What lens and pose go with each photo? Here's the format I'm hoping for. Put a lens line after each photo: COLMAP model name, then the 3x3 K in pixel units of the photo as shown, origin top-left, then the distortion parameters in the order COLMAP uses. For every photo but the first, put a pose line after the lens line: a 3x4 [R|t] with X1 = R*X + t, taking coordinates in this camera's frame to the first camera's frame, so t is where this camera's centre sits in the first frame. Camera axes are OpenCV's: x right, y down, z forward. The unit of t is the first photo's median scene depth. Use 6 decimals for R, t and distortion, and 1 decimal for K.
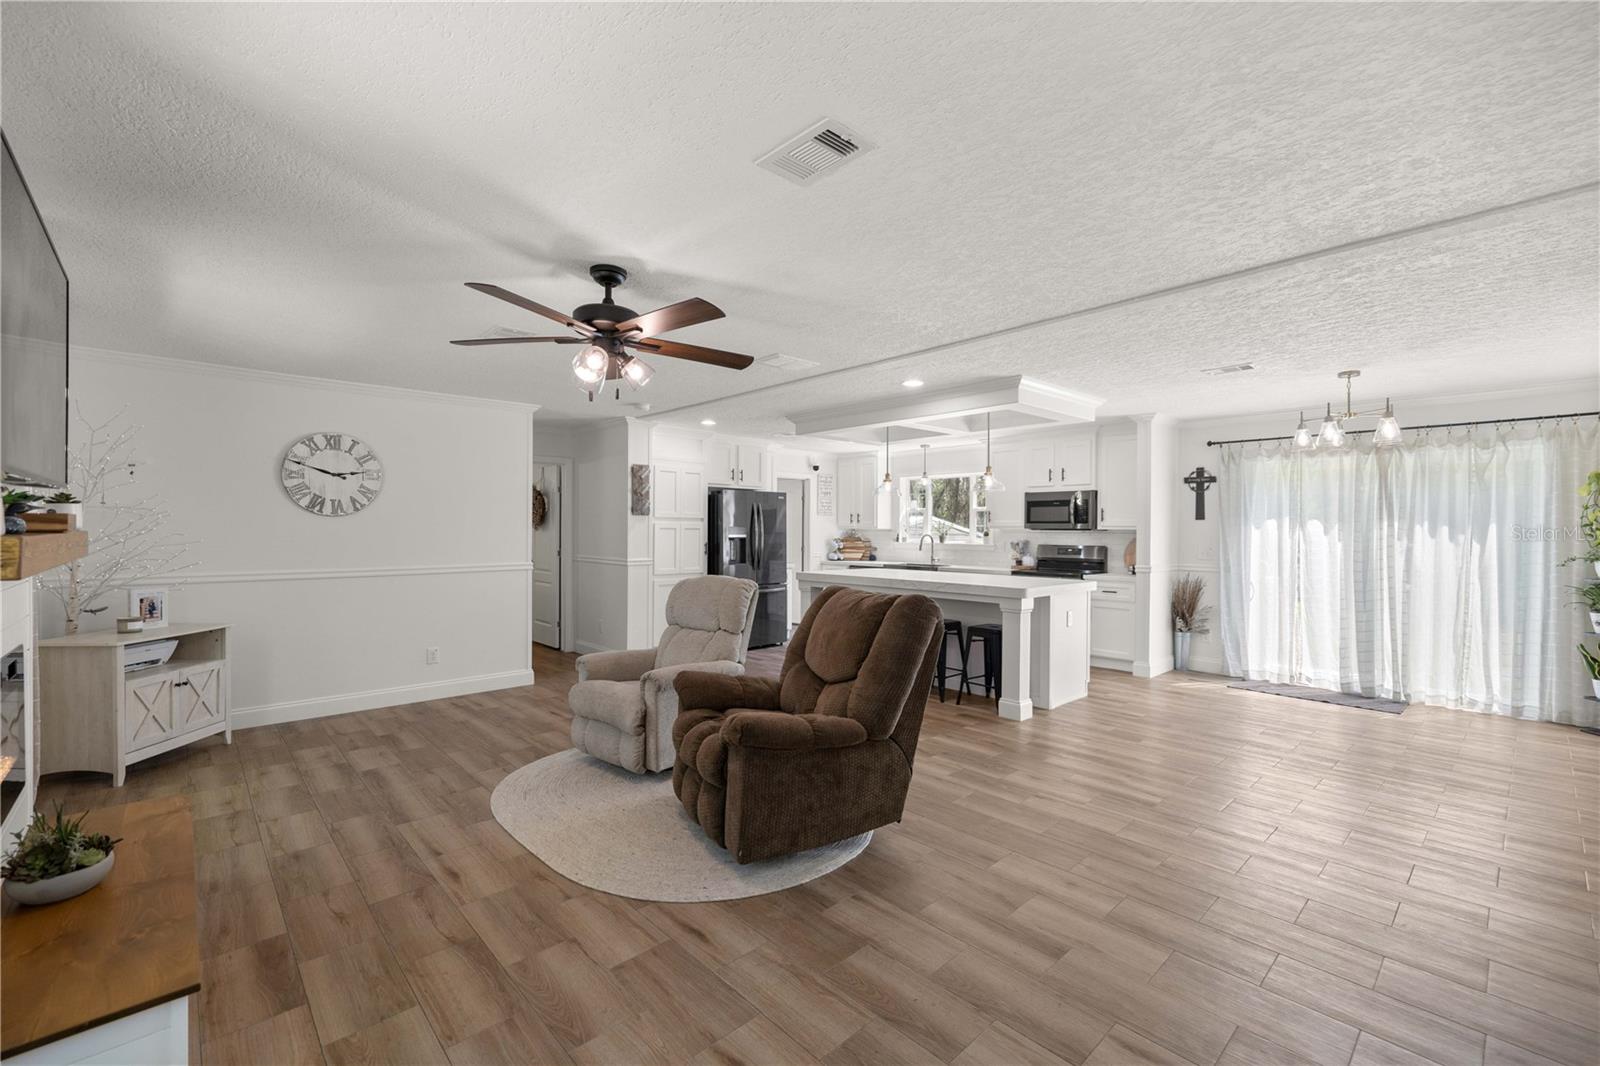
lens RADIAL K [[676.2, 0, 792.3], [0, 676.2, 532.0], [0, 0, 1]] dist [0.001970, 0.000380]
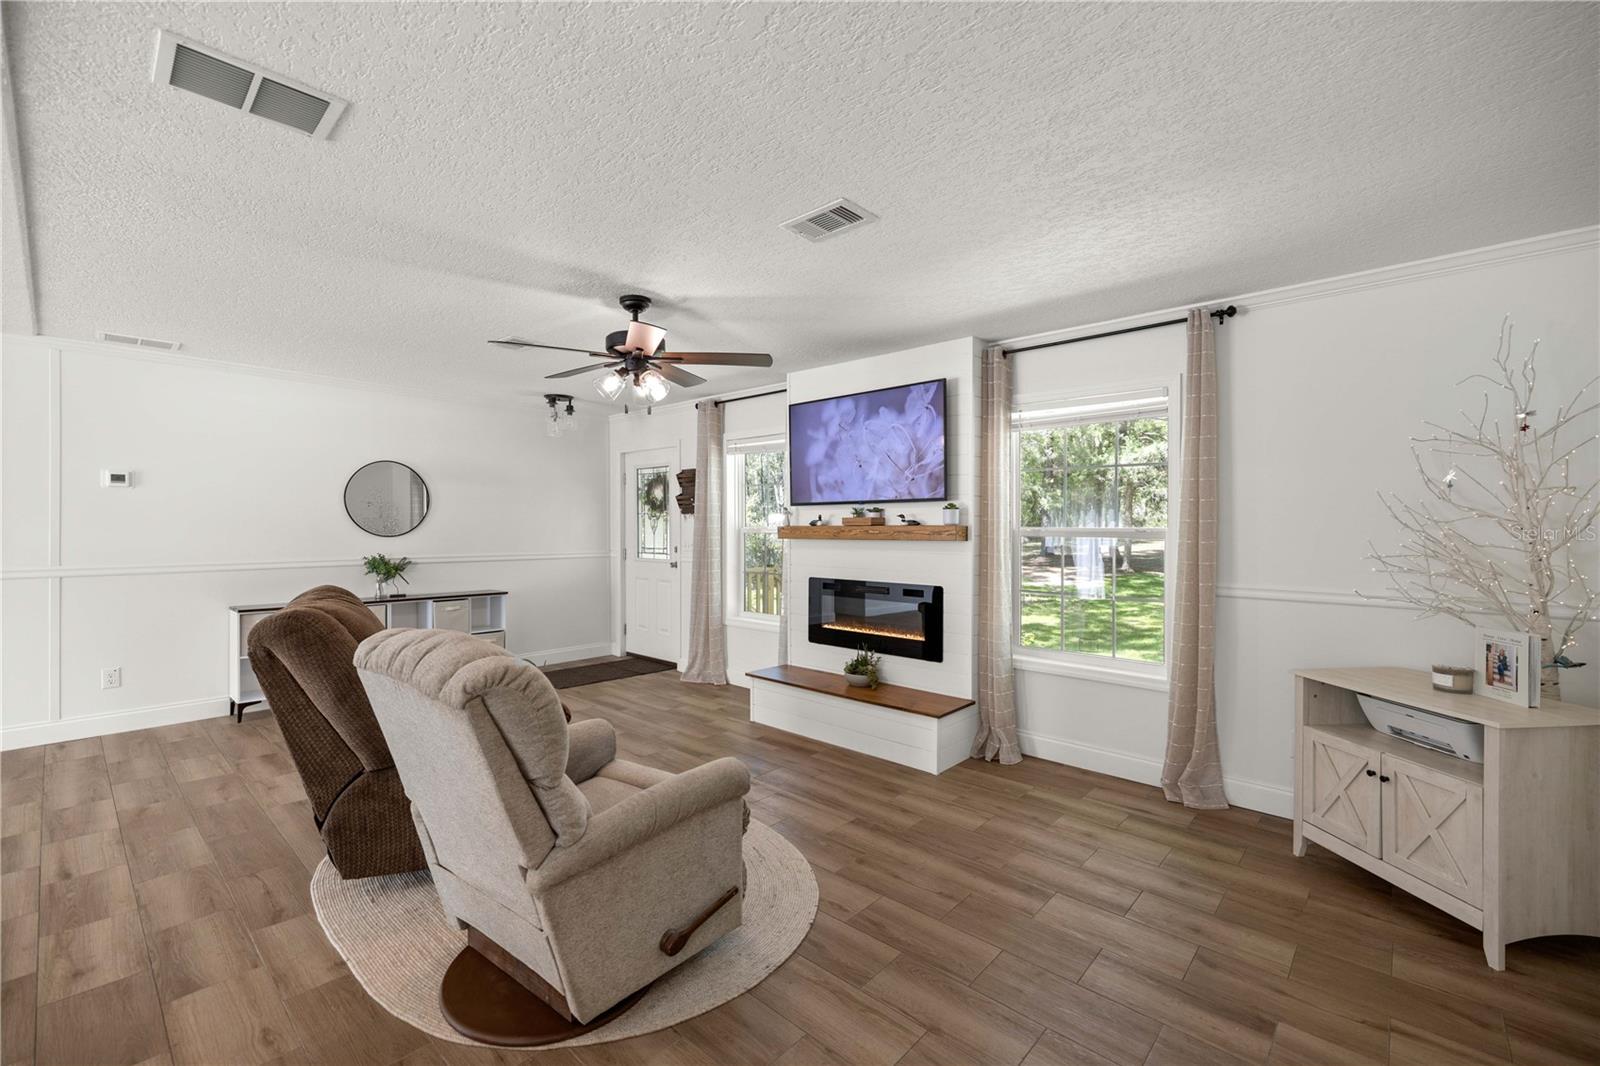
lens RADIAL K [[676.2, 0, 796.1], [0, 676.2, 529.8], [0, 0, 1]] dist [0.001970, 0.000380]
pose [[-0.995731, -0.004716, -0.092183, -0.325832], [-0.005720, 0.999927, 0.010623, -0.003457], [0.092126, 0.011105, -0.995685, 1.615700]]
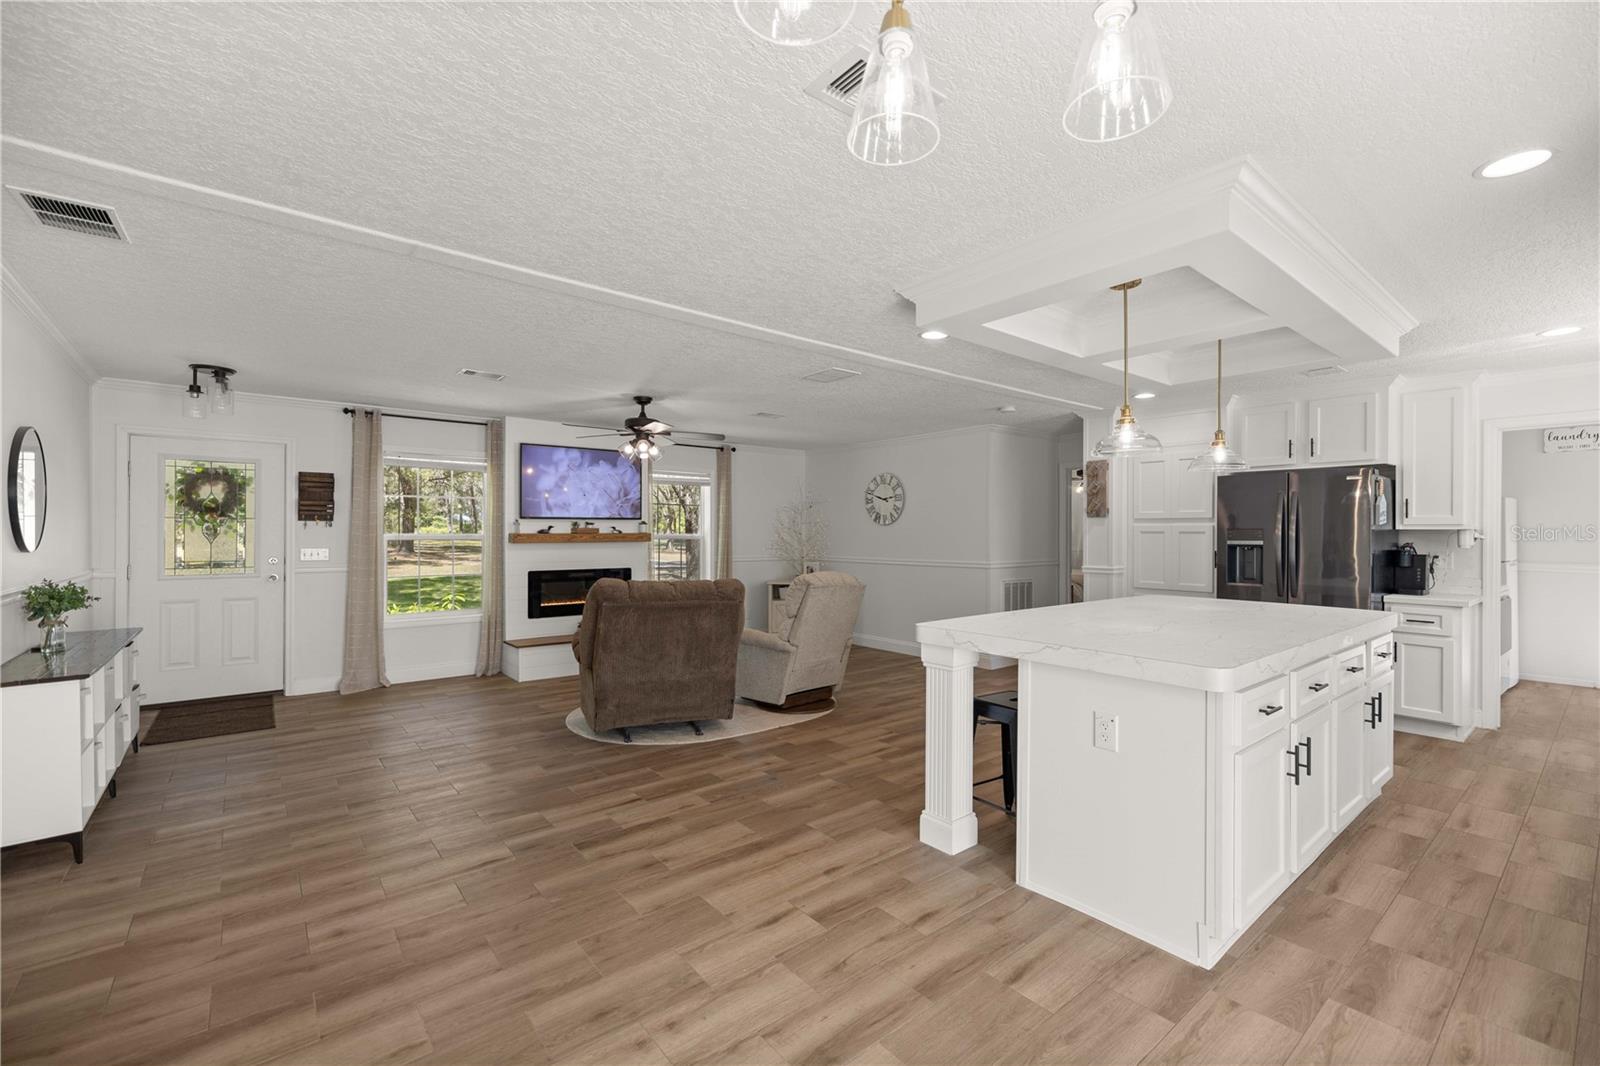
lens RADIAL K [[676.2, 0, 802.3], [0, 676.2, 533.7], [0, 0, 1]] dist [0.001970, 0.000380]
pose [[-0.049771, -0.002720, -0.998757, 1.197271], [-0.006984, 0.999973, -0.002376, 0.001947], [0.998736, 0.006857, -0.049788, 1.147871]]
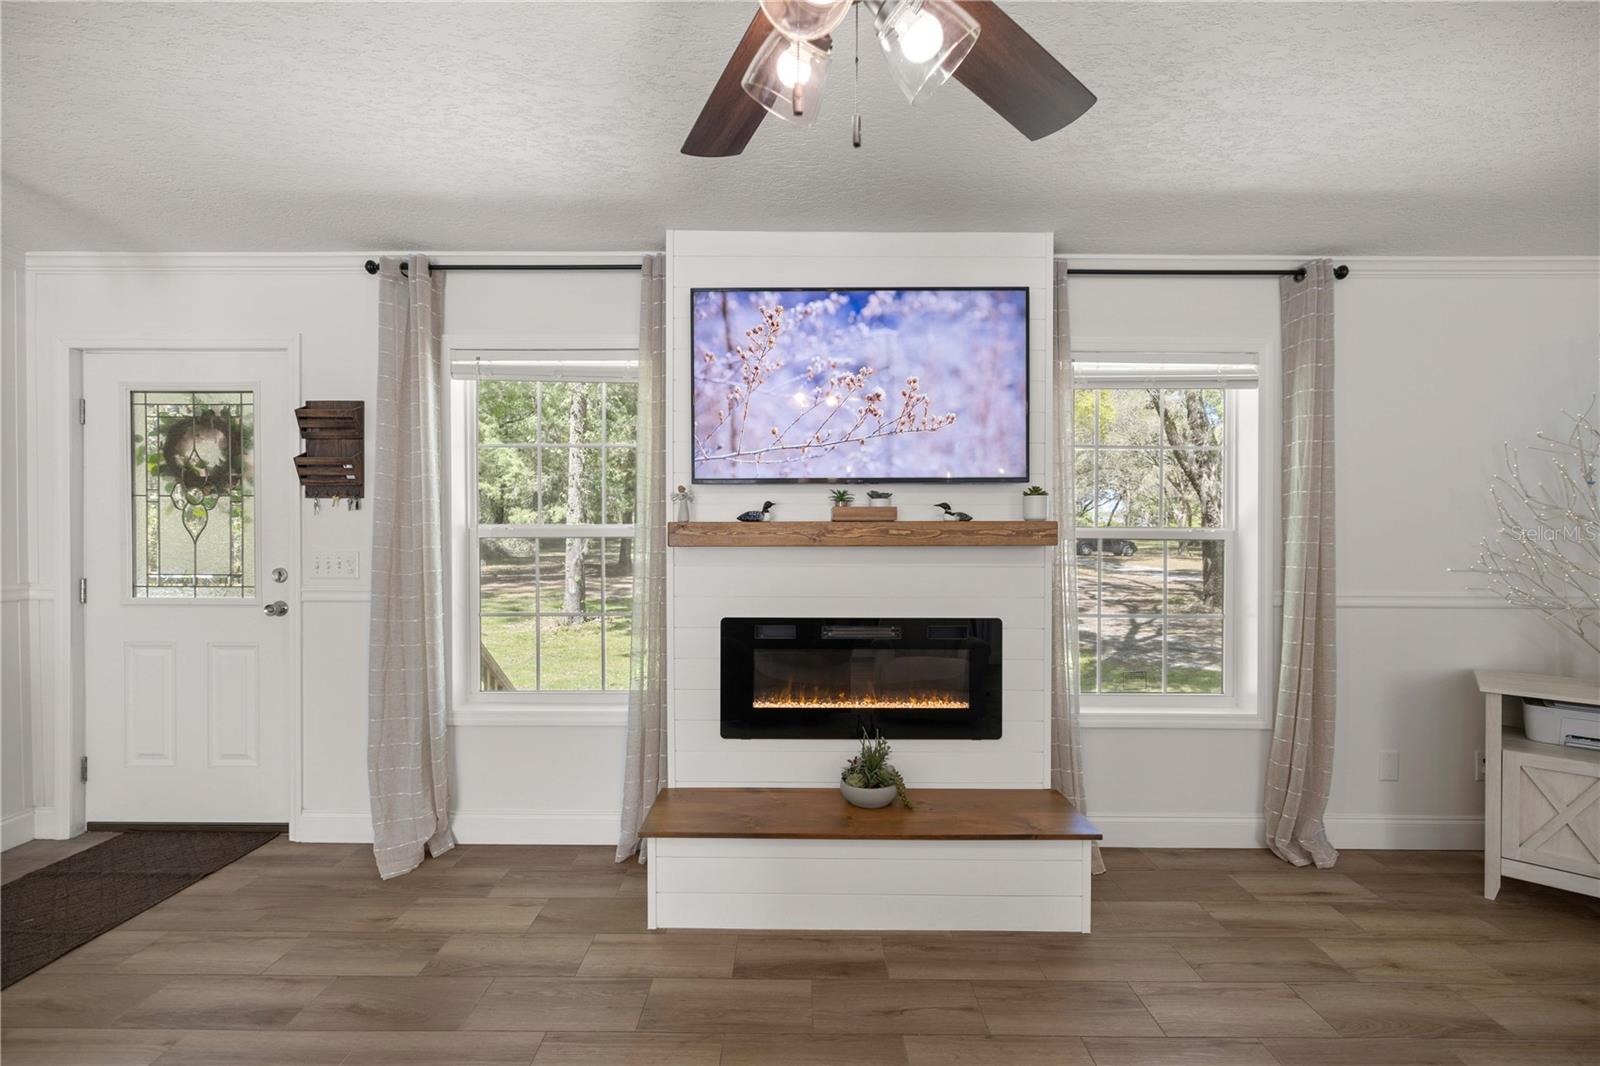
lens RADIAL K [[713.1, 0, 805.3], [0, 713.1, 536.8], [0, 0, 1]] dist [-0.001998, -0.000492]
pose [[-0.677562, -0.003258, -0.735459, -0.000198], [-0.007810, 0.999966, 0.002766, 0.014073], [0.735425, 0.007618, -0.677564, 0.916992]]
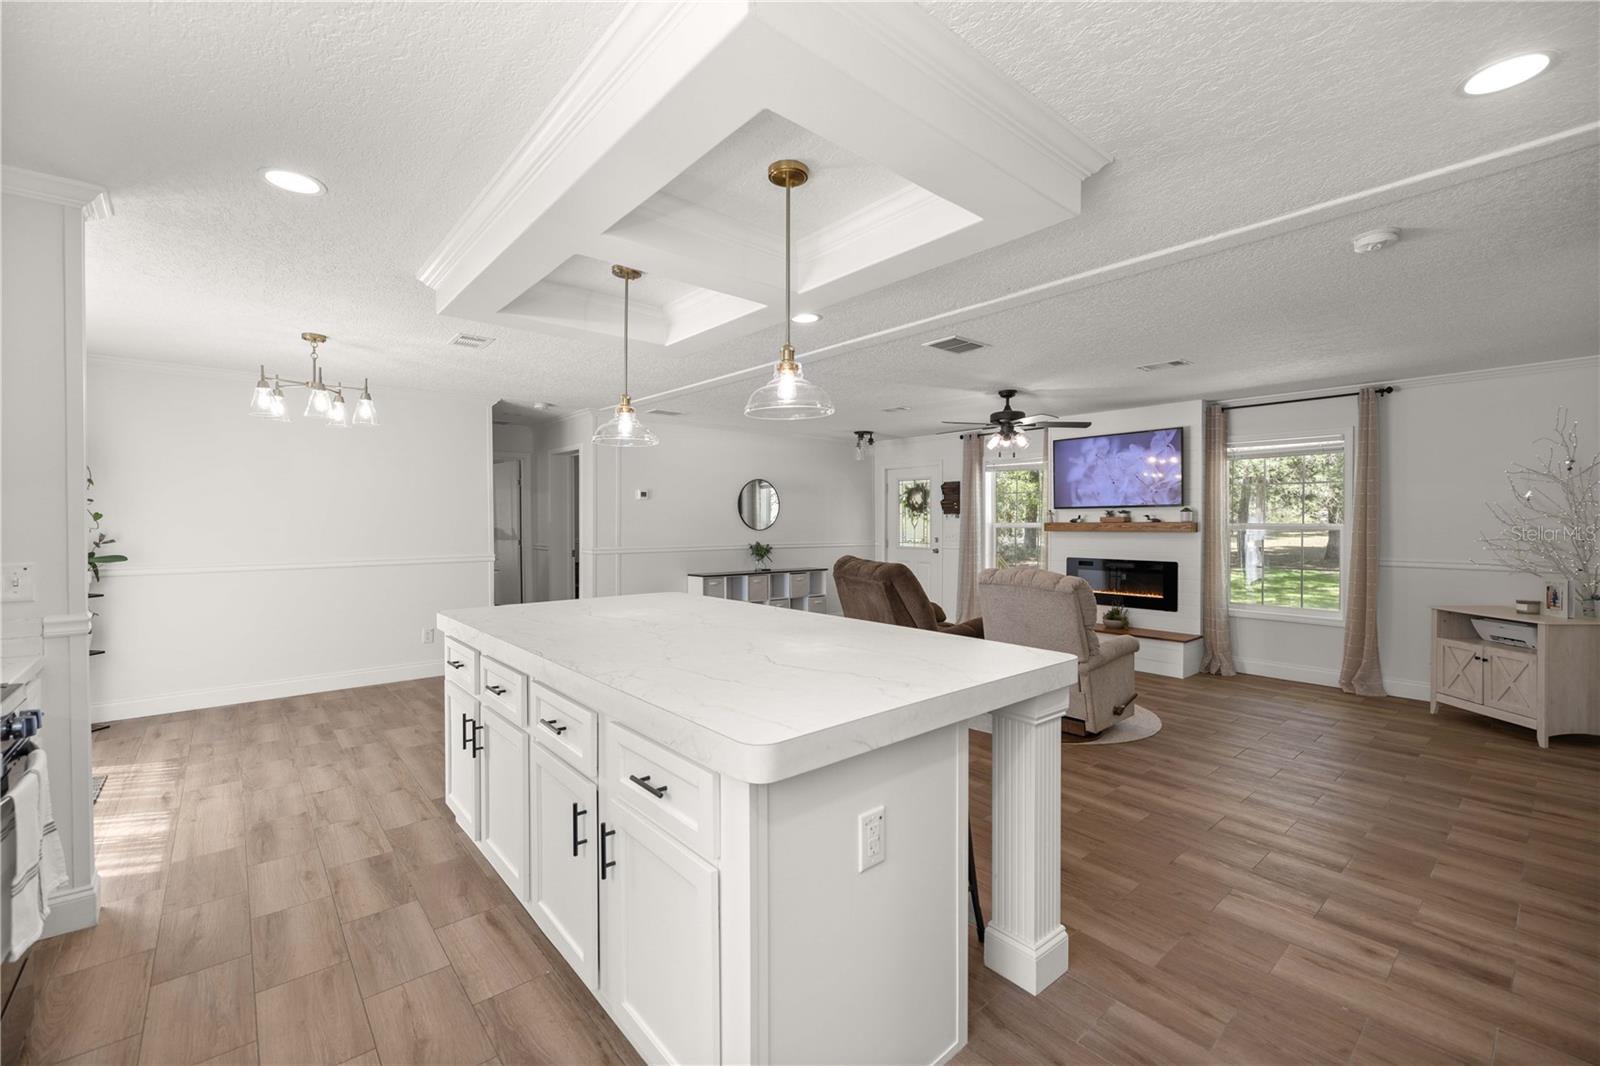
lens RADIAL K [[676.2, 0, 798.5], [0, 676.2, 528.9], [0, 0, 1]] dist [0.001970, 0.000380]
pose [[-0.999492, -0.003936, 0.031640, 0.205126], [-0.003457, 0.999879, 0.015155, -0.005437], [-0.031696, 0.015038, -0.999384, 2.231214]]
